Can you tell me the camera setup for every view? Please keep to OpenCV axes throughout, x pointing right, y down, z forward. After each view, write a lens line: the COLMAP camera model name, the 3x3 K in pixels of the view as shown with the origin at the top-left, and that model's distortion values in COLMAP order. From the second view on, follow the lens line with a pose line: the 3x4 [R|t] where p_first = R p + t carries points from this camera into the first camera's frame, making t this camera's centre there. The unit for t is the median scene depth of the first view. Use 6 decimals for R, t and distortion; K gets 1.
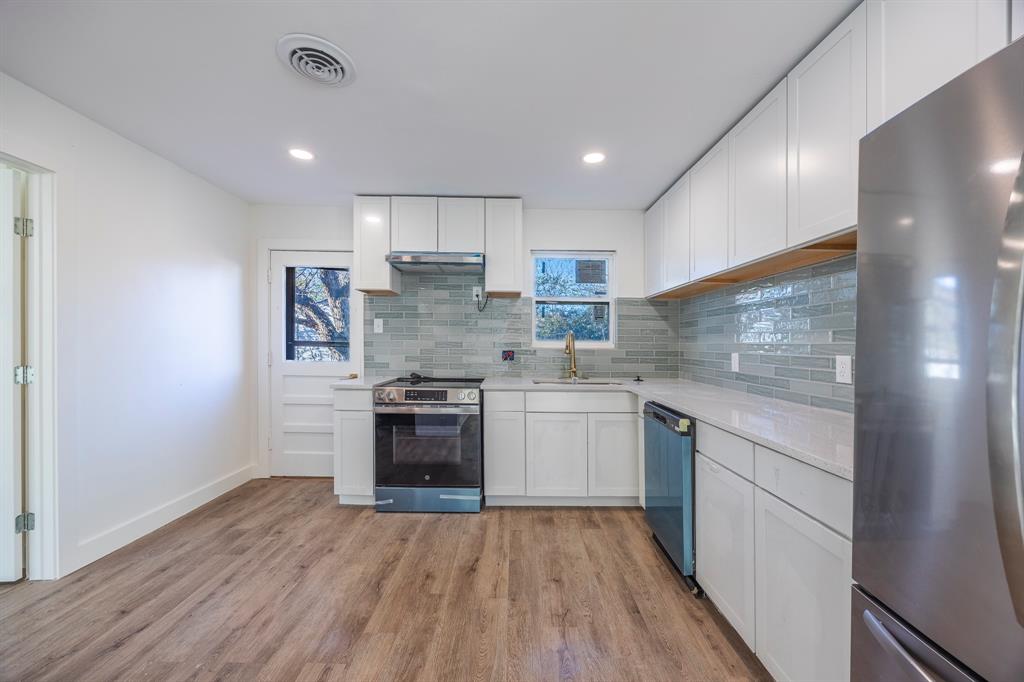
lens RADIAL K [[389.7, 0, 507.4], [0, 389.7, 342.0], [0, 0, 1]] dist [-0.012258, 0.000005]
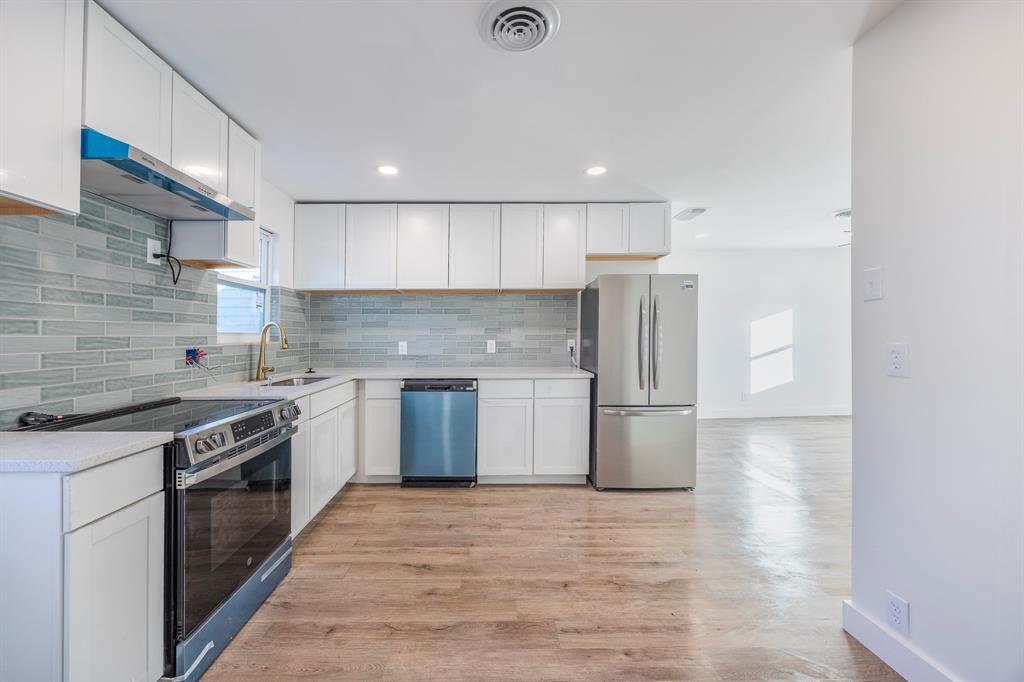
lens RADIAL K [[389.7, 0, 507.4], [0, 389.7, 342.0], [0, 0, 1]] dist [-0.012258, 0.000005]
pose [[-0.021626, -0.026677, 0.999410, -1.055356], [0.002464, 0.999639, 0.026736, -0.009115], [-0.999763, 0.003041, -0.021553, 0.802194]]
